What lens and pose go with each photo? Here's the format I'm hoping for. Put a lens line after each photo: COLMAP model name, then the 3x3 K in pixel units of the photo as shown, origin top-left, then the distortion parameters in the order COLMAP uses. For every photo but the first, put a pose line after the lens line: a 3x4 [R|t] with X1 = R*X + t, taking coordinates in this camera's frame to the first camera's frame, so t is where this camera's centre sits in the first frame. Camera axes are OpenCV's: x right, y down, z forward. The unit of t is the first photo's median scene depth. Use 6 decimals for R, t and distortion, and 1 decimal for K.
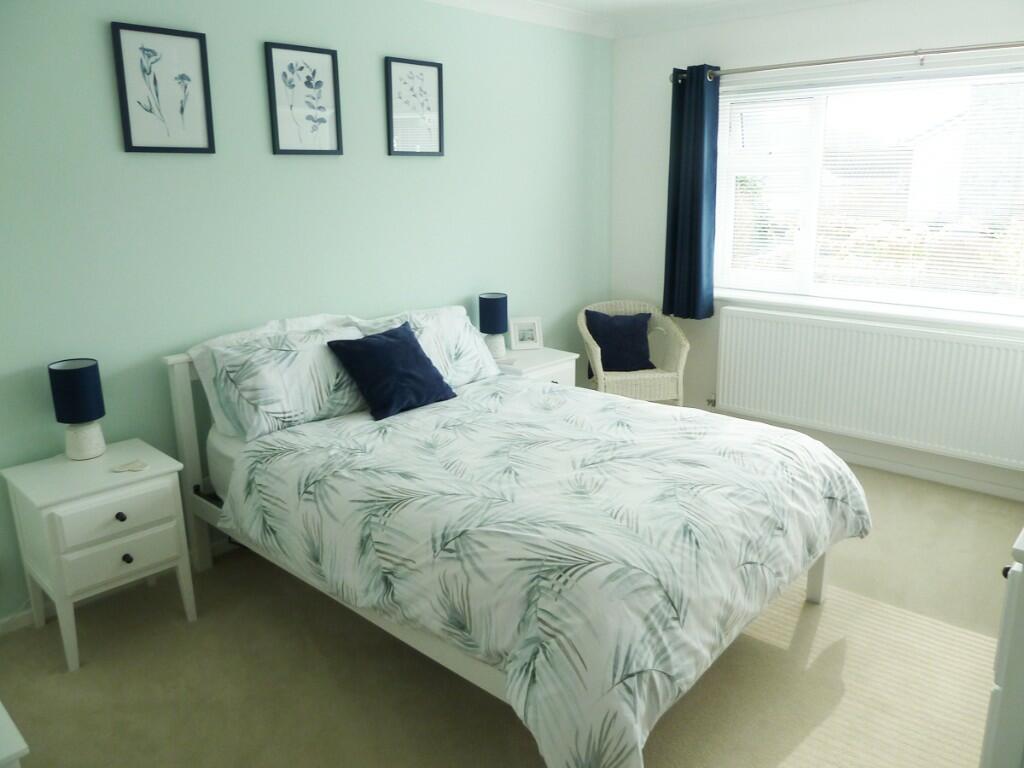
lens RADIAL K [[761.8, 0, 505.4], [0, 761.8, 384.7], [0, 0, 1]] dist [-0.023613, -0.003271]
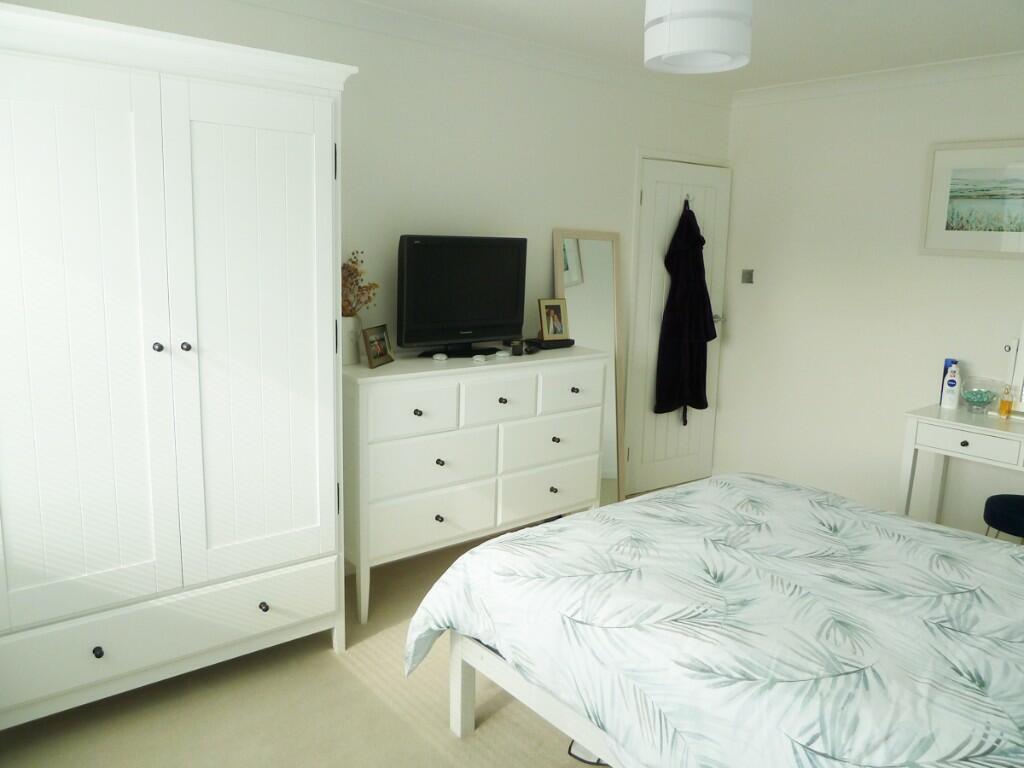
lens RADIAL K [[761.8, 0, 517.1], [0, 761.8, 379.0], [0, 0, 1]] dist [-0.023613, -0.003271]
pose [[-0.992124, -0.027852, 0.122128, 0.240947], [0.025261, 0.910453, 0.412840, -0.393261], [-0.122690, 0.412673, -0.902579, 1.491479]]
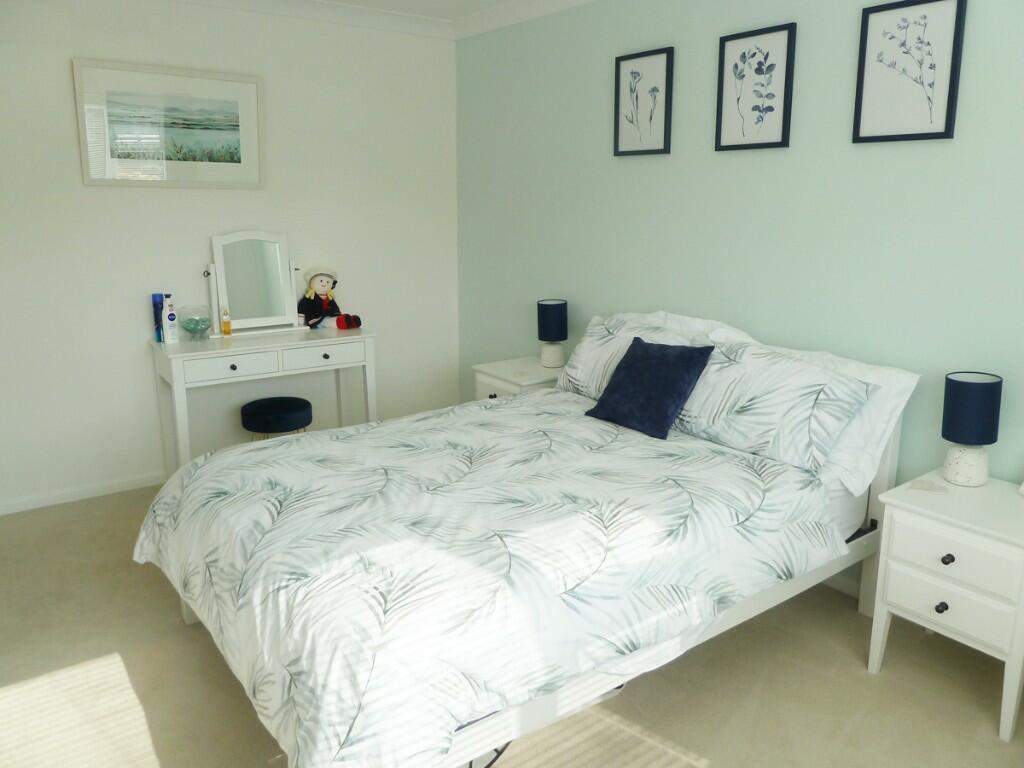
lens RADIAL K [[761.8, 0, 529.9], [0, 761.8, 380.1], [0, 0, 1]] dist [-0.023613, -0.003271]
pose [[-0.169187, 0.244770, -0.954706, 0.777004], [-0.253424, 0.925296, 0.282141, -0.255259], [0.952445, 0.289680, -0.094517, 0.985861]]
